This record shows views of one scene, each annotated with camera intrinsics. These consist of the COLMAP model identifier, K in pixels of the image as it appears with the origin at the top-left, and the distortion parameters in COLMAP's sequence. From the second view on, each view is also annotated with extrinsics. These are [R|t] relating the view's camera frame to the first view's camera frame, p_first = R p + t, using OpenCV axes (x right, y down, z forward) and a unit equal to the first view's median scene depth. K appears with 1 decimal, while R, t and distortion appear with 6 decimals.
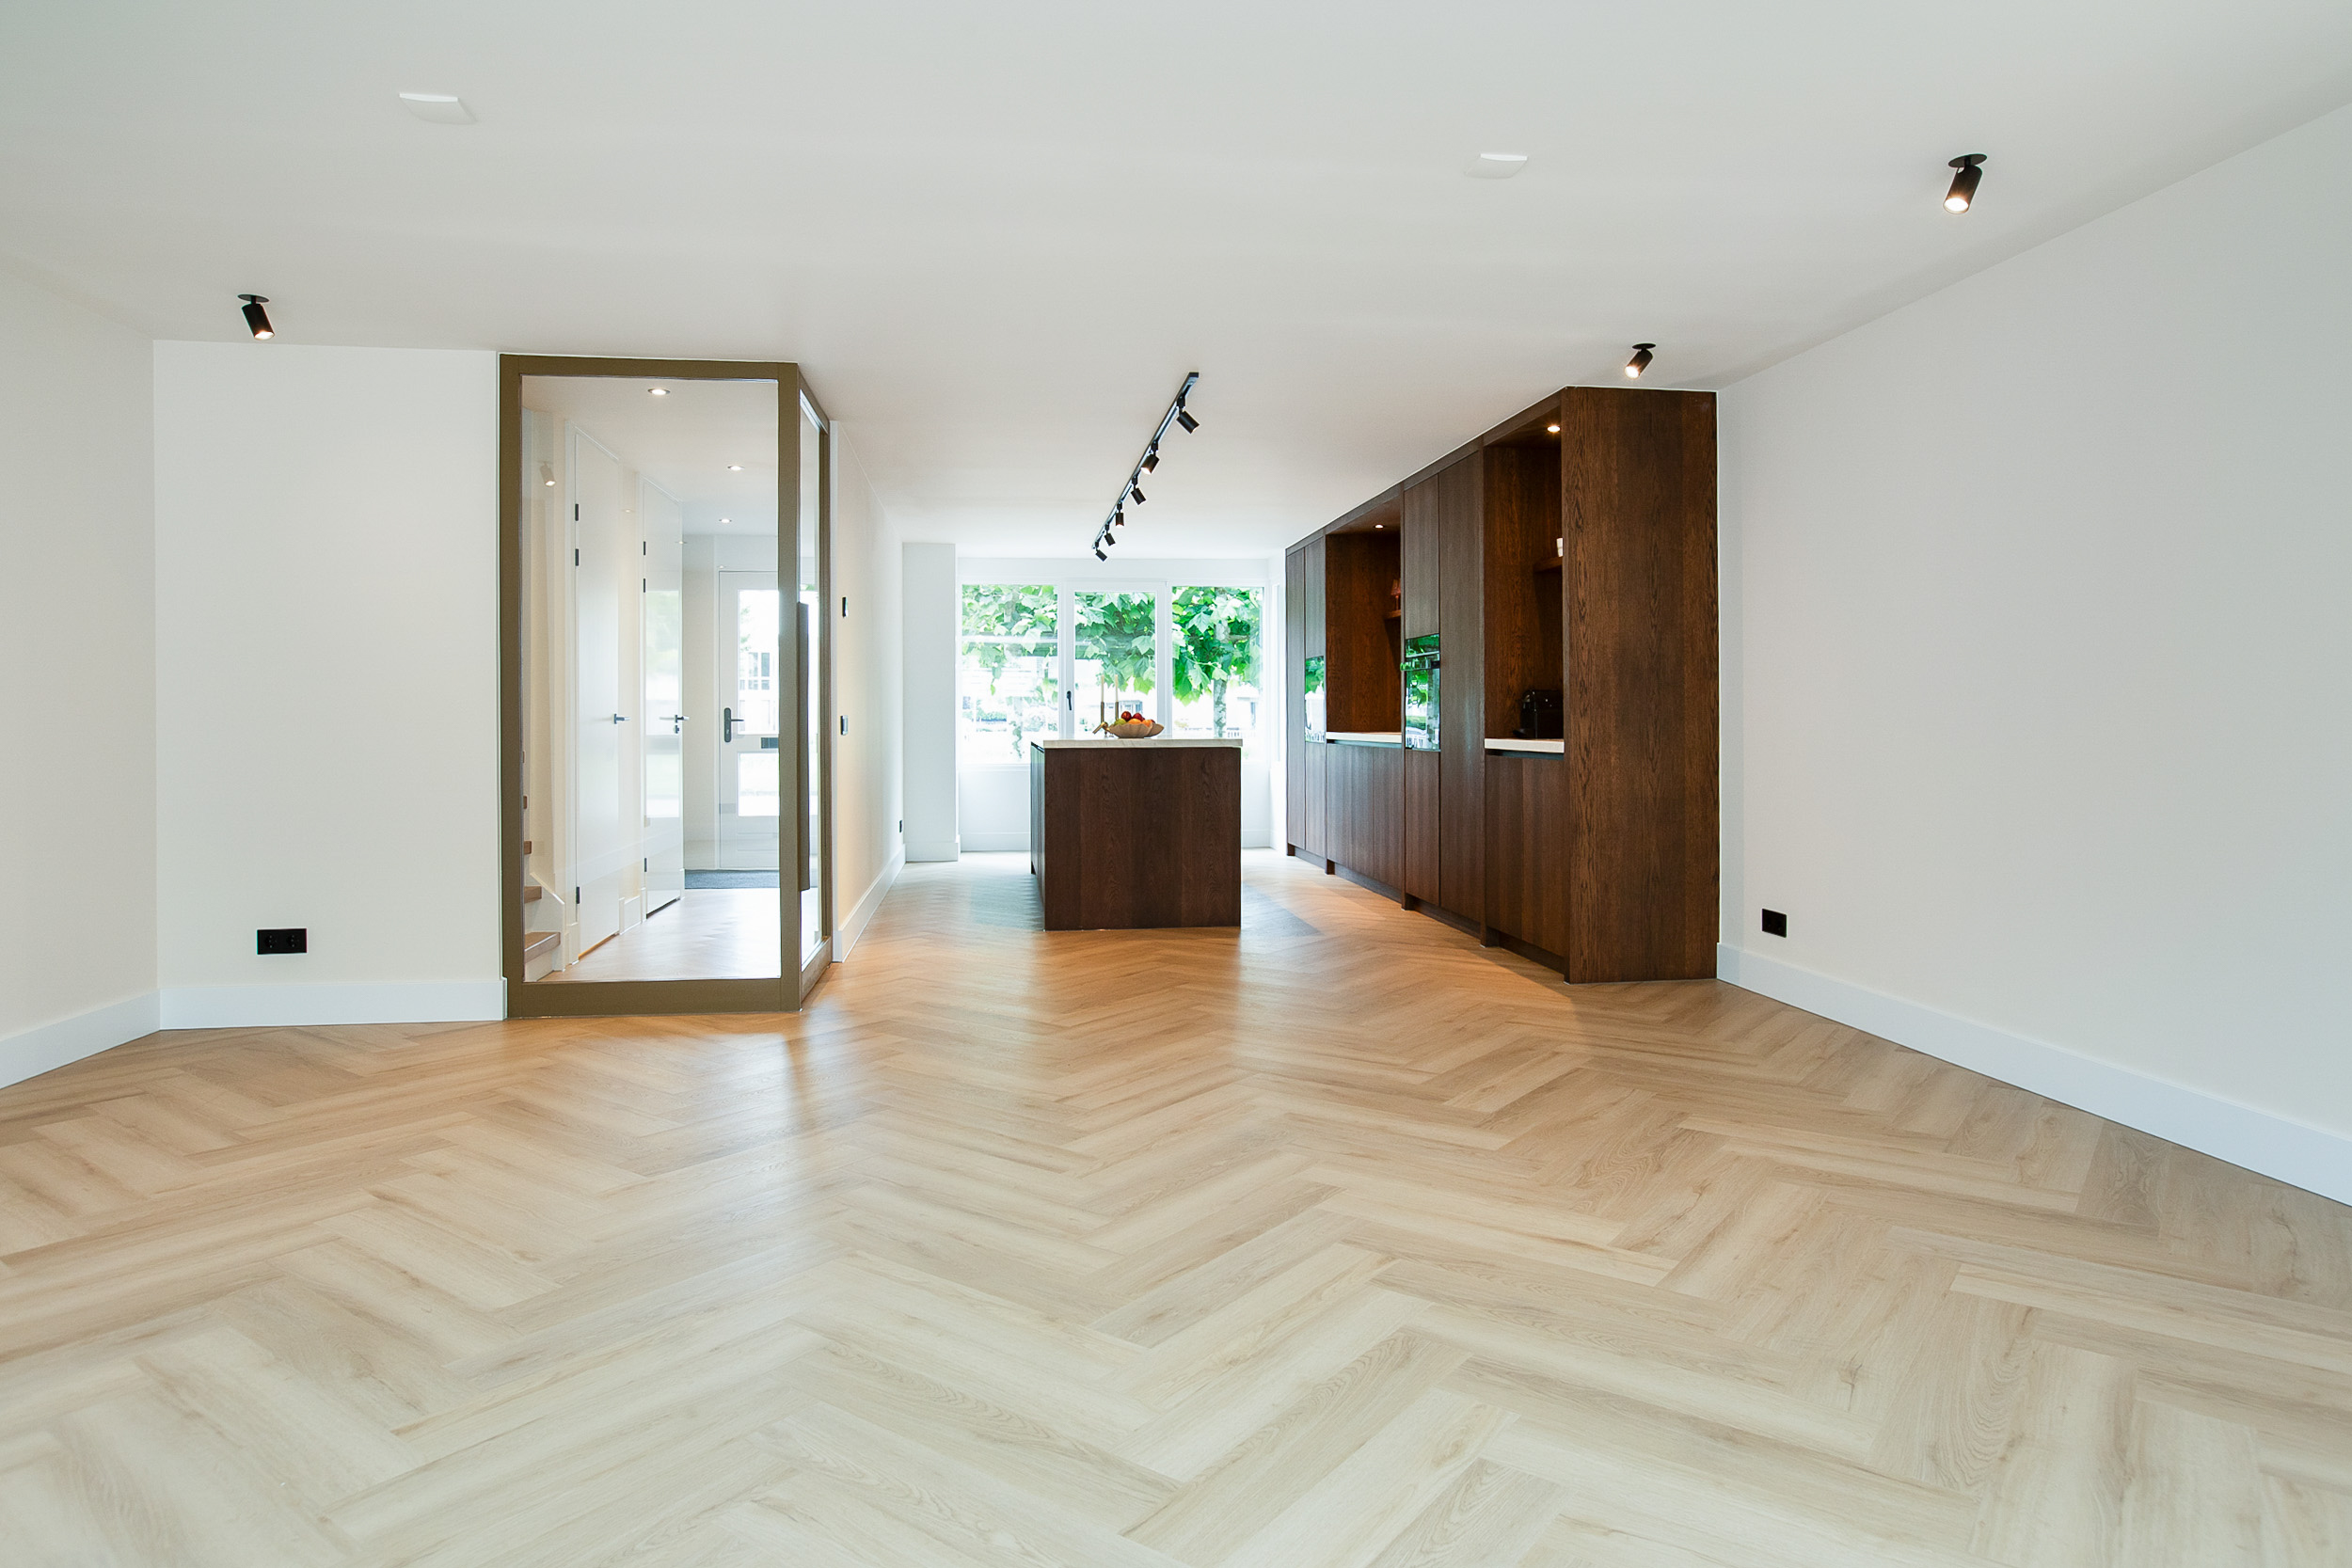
lens RADIAL K [[1396.6, 0, 1200.9], [0, 1396.6, 724.2], [0, 0, 1]] dist [-0.021070, 0.011466]
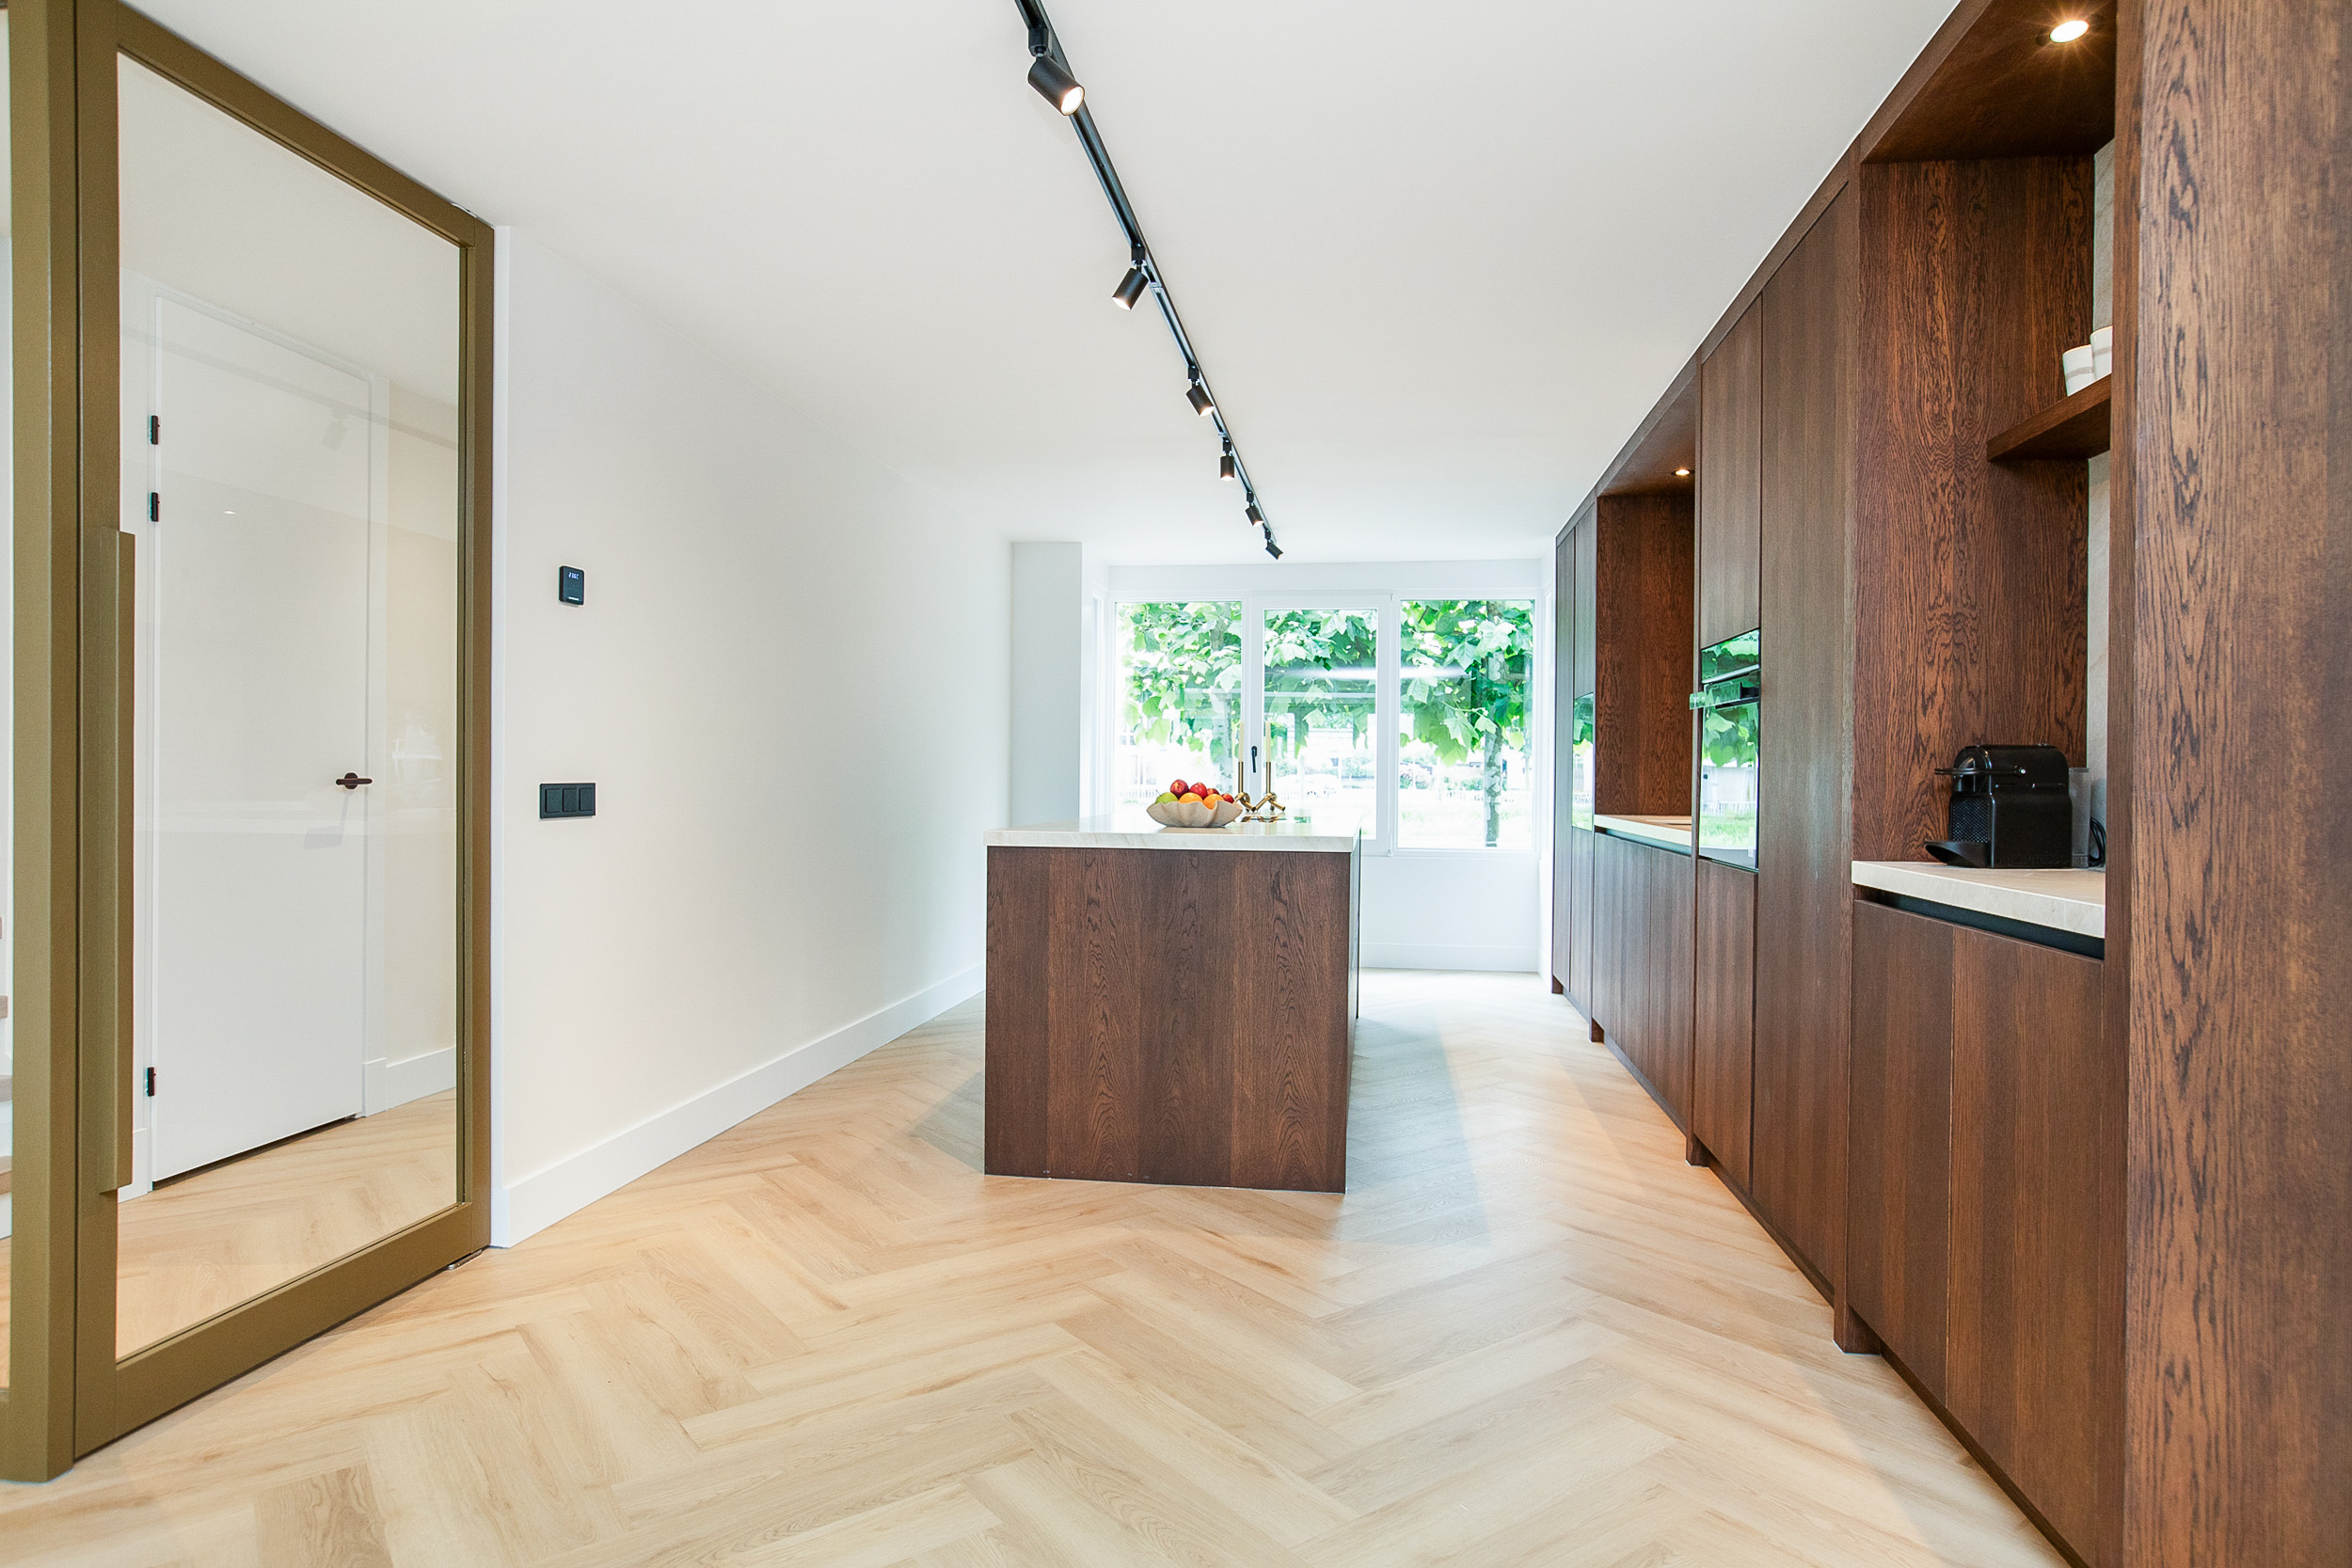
lens RADIAL K [[1346.4, 0, 1179.9], [0, 1346.4, 785.6], [0, 0, 1]] dist [-0.028025, 0.023565]
pose [[0.958435, 0.014513, -0.284942, 0.141950], [-0.013326, 0.999893, 0.006104, -0.013570], [0.285000, -0.002054, 0.958525, 0.638522]]
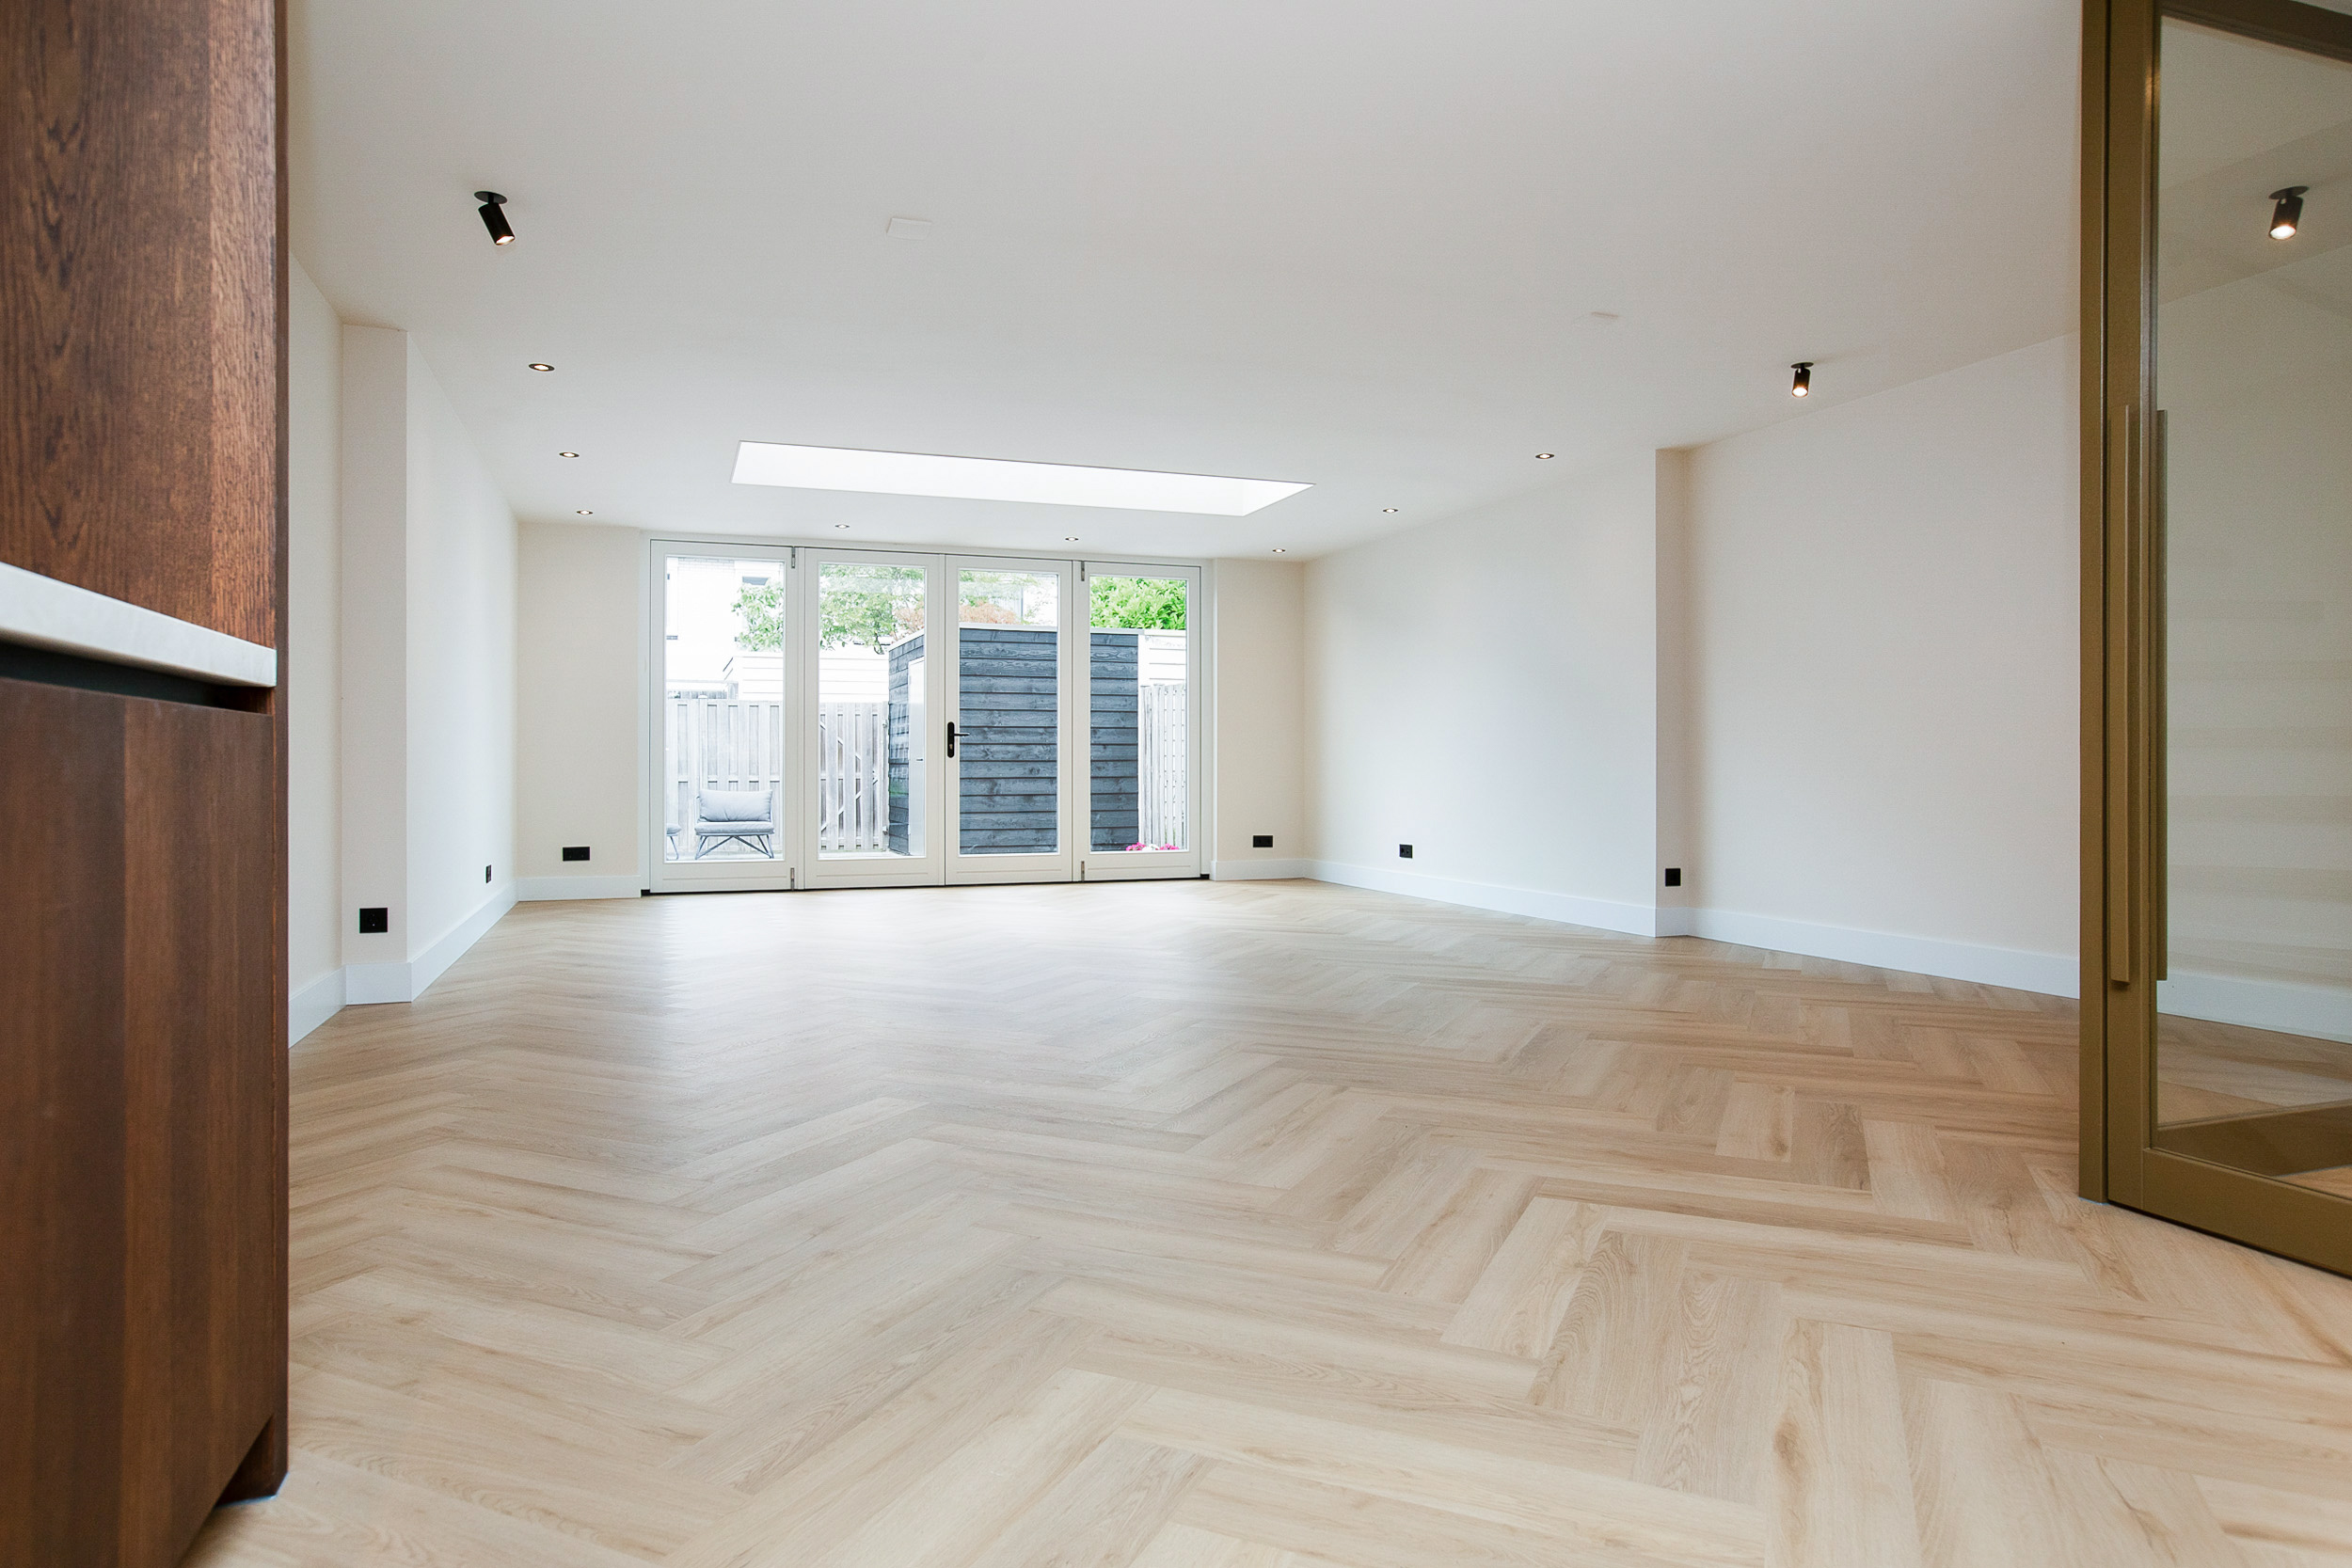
lens RADIAL K [[1475.7, 0, 1173.8], [0, 1475.7, 780.5], [0, 0, 1]] dist [-0.008726, -0.000570]
pose [[-0.980572, 0.005101, -0.196091, 0.138473], [0.003654, 0.999963, 0.007742, 0.040468], [0.196123, 0.006876, -0.980555, 1.353342]]
